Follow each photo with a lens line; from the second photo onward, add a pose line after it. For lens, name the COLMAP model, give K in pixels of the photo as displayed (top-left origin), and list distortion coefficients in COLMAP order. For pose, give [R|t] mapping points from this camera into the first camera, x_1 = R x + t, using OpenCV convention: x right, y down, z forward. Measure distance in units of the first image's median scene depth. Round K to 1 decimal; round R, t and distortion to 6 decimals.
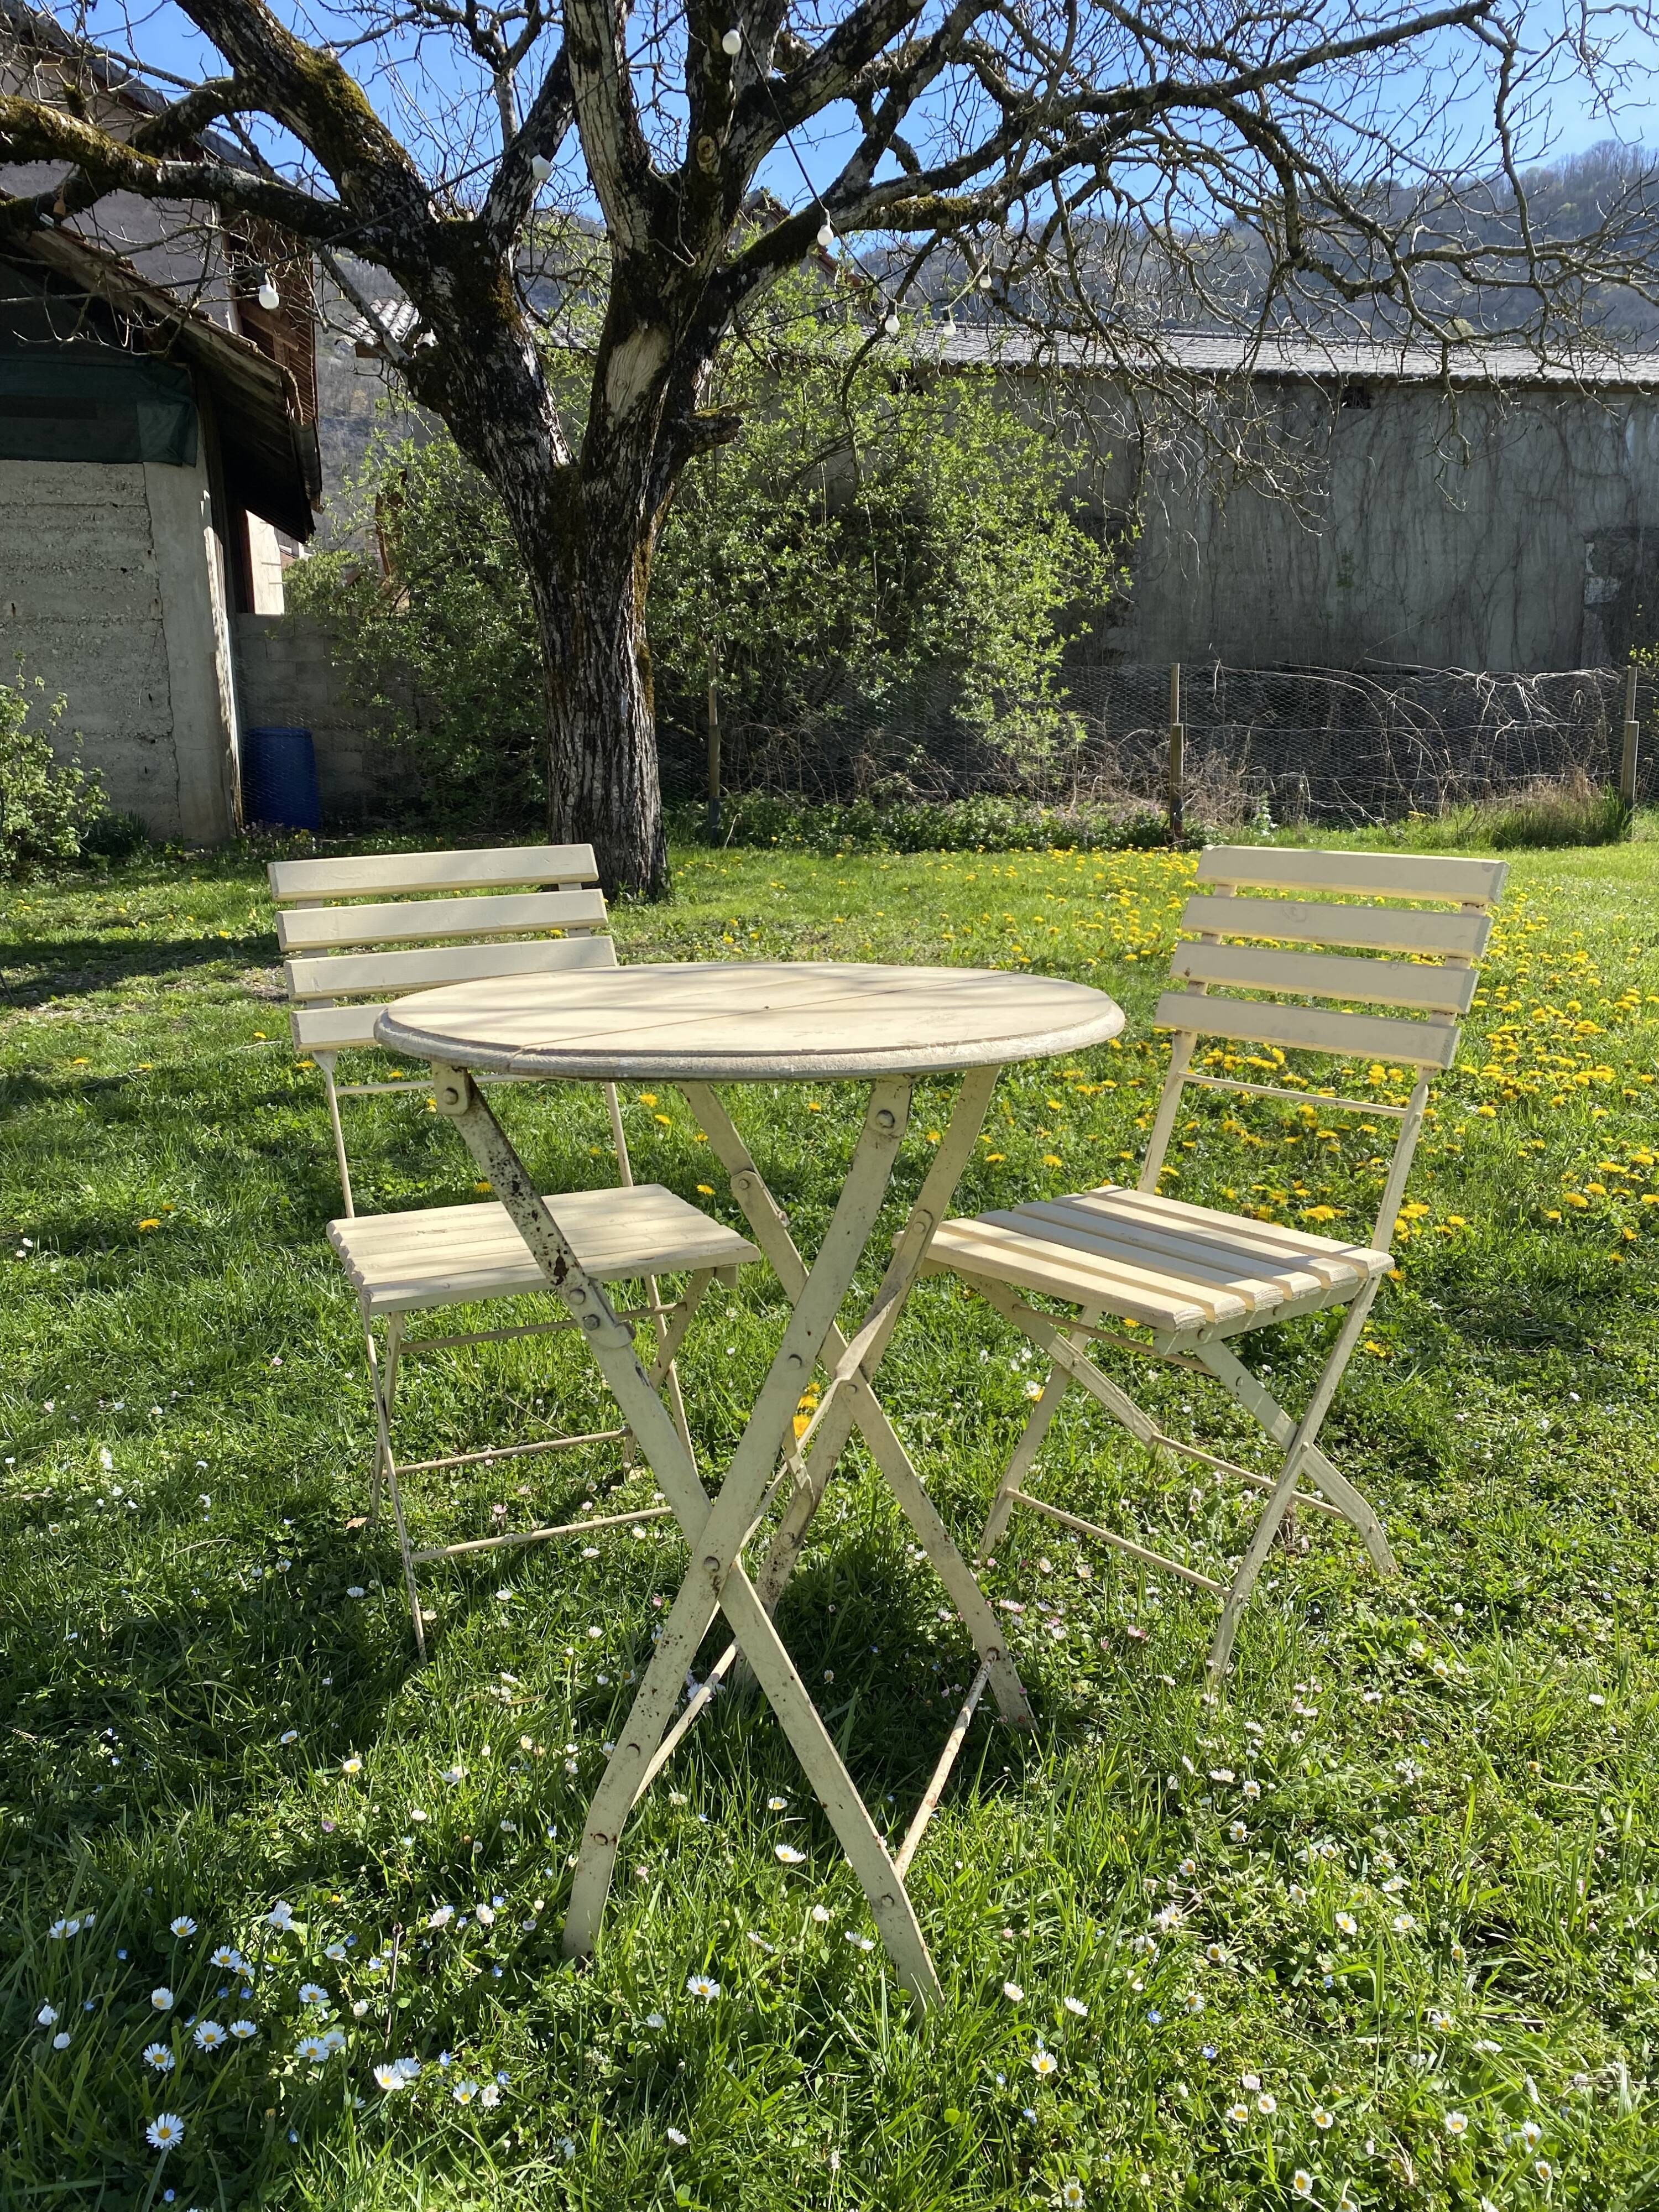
lens RADIAL K [[1670.2, 0, 864.0], [0, 1670.2, 1120.3], [0, 0, 1]] dist [0.010016, -0.002834]
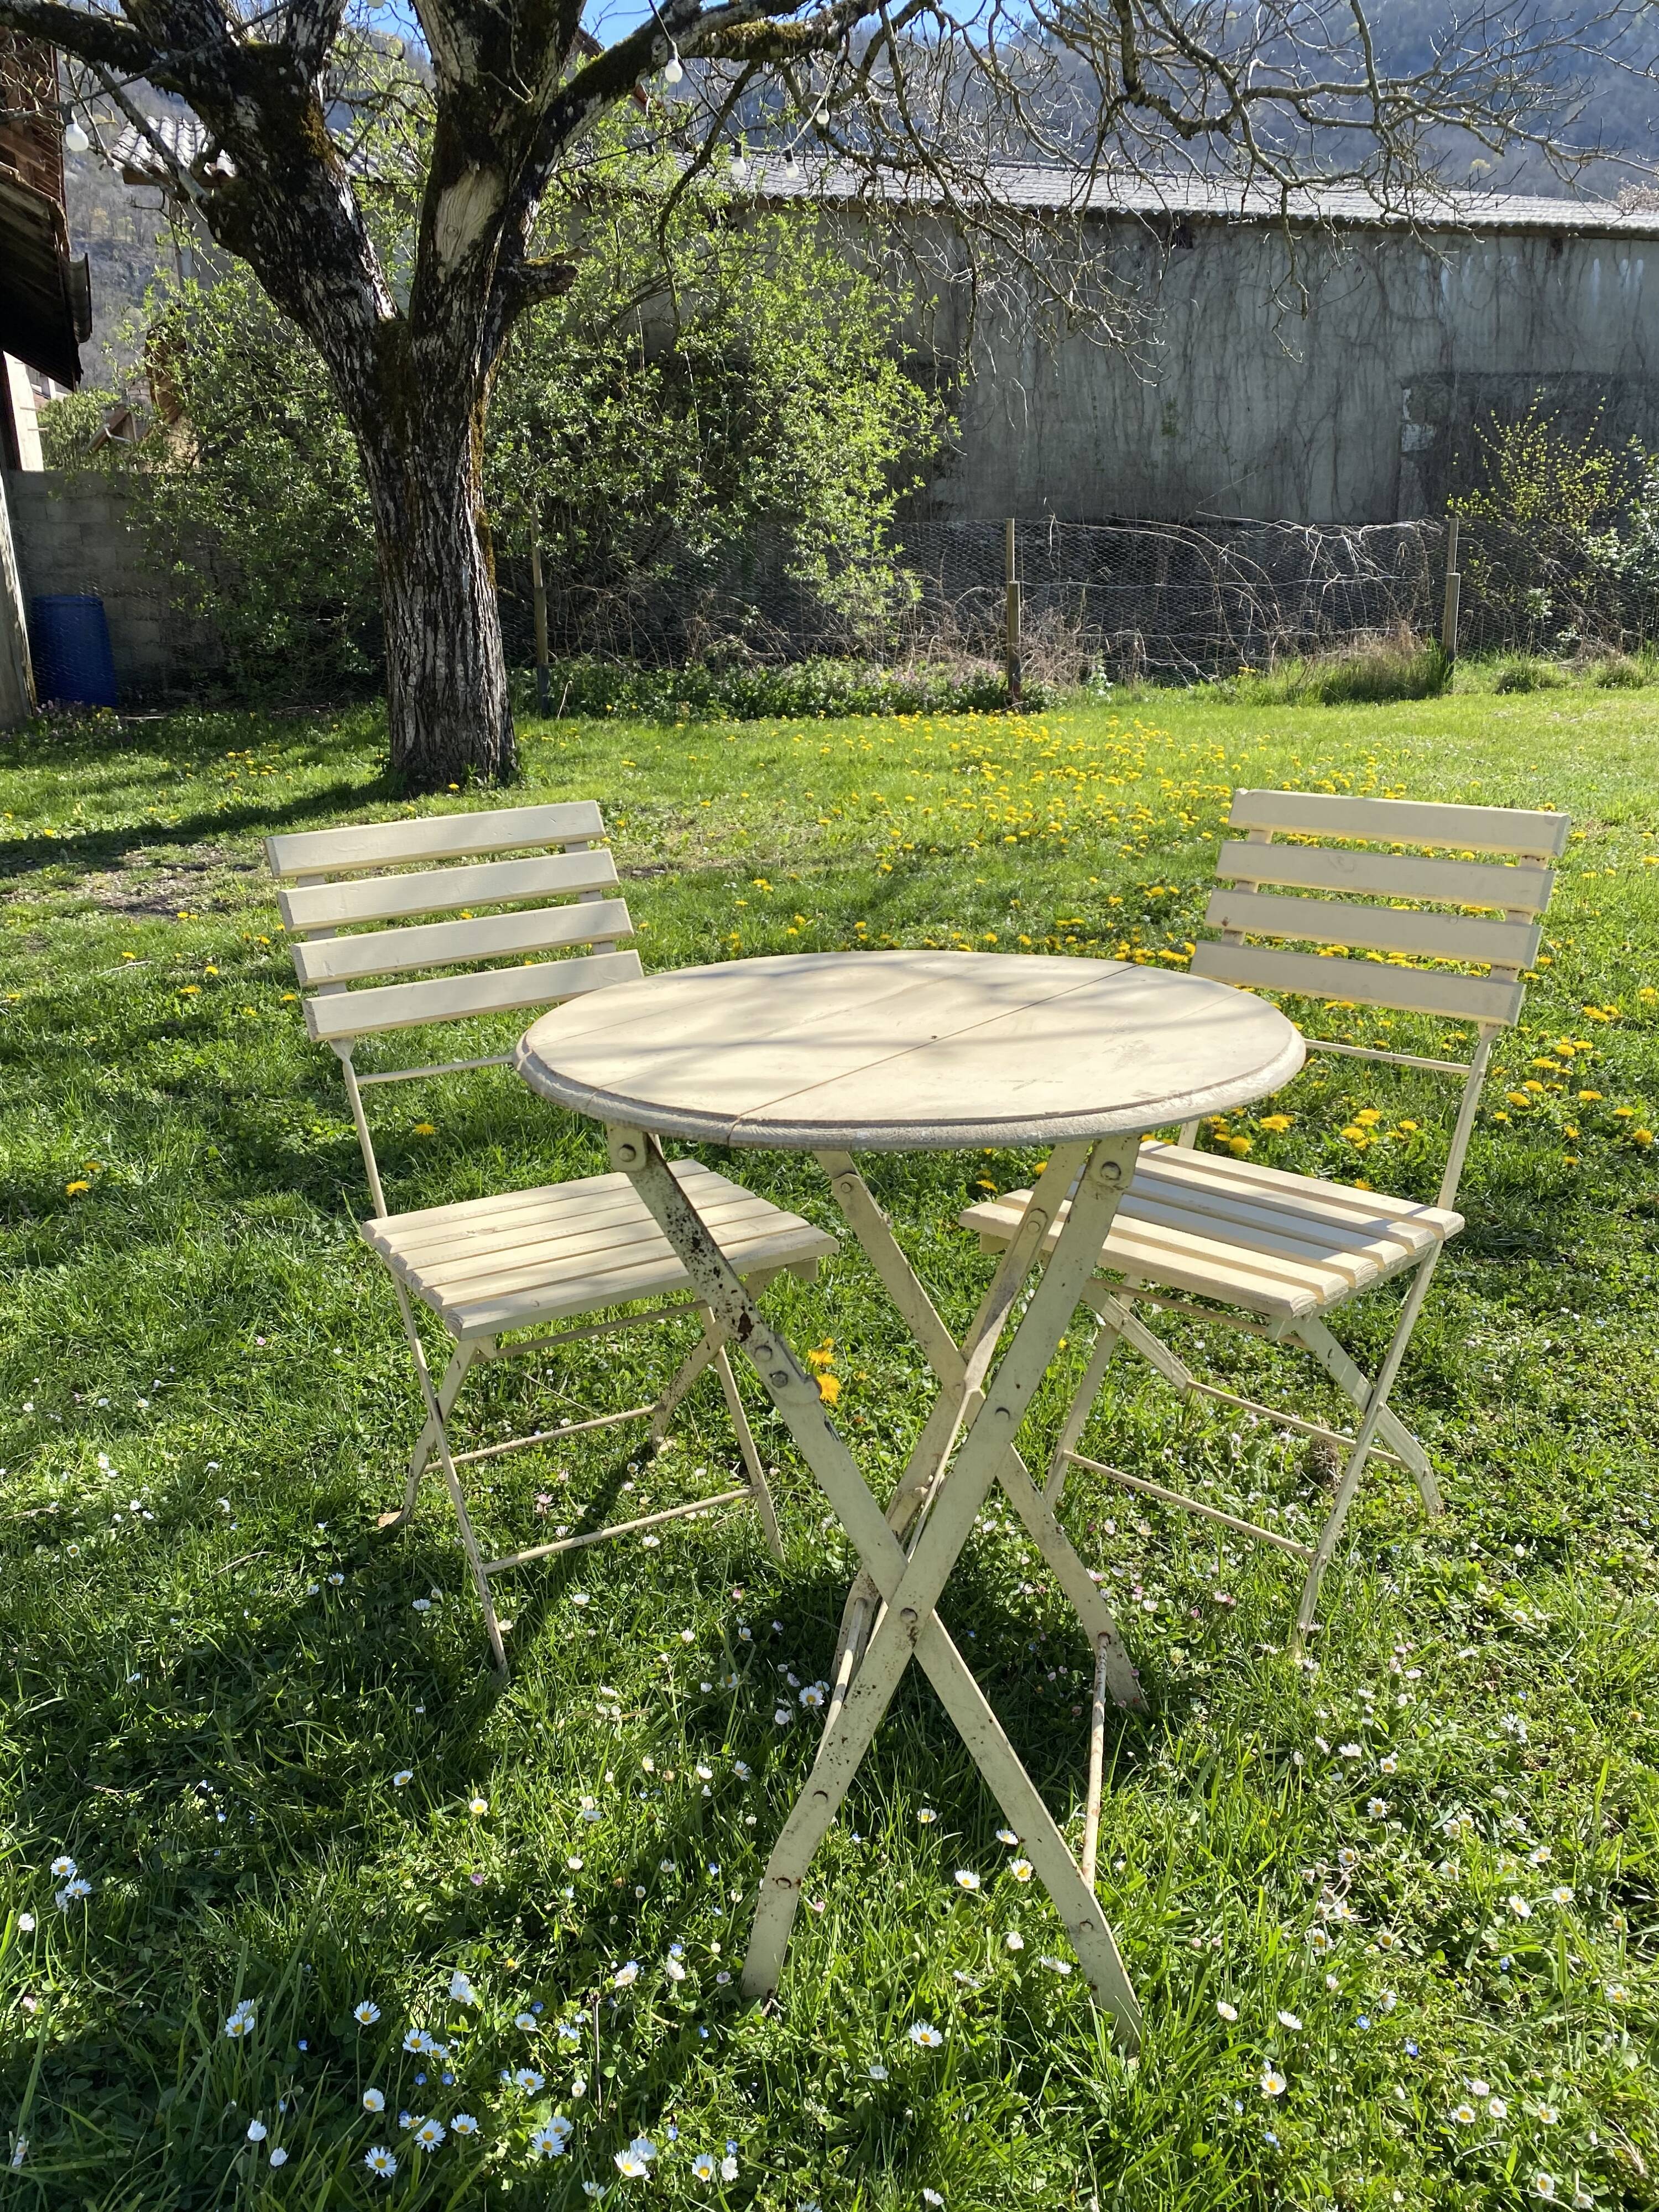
lens RADIAL K [[1674.4, 0, 878.6], [0, 1674.4, 1132.1], [0, 0, 1]] dist [0.013211, -0.006531]
pose [[0.994946, -0.041037, 0.091646, -0.108805], [0.033464, 0.996013, 0.082697, -0.056131], [-0.094674, -0.079212, 0.992352, 0.031821]]
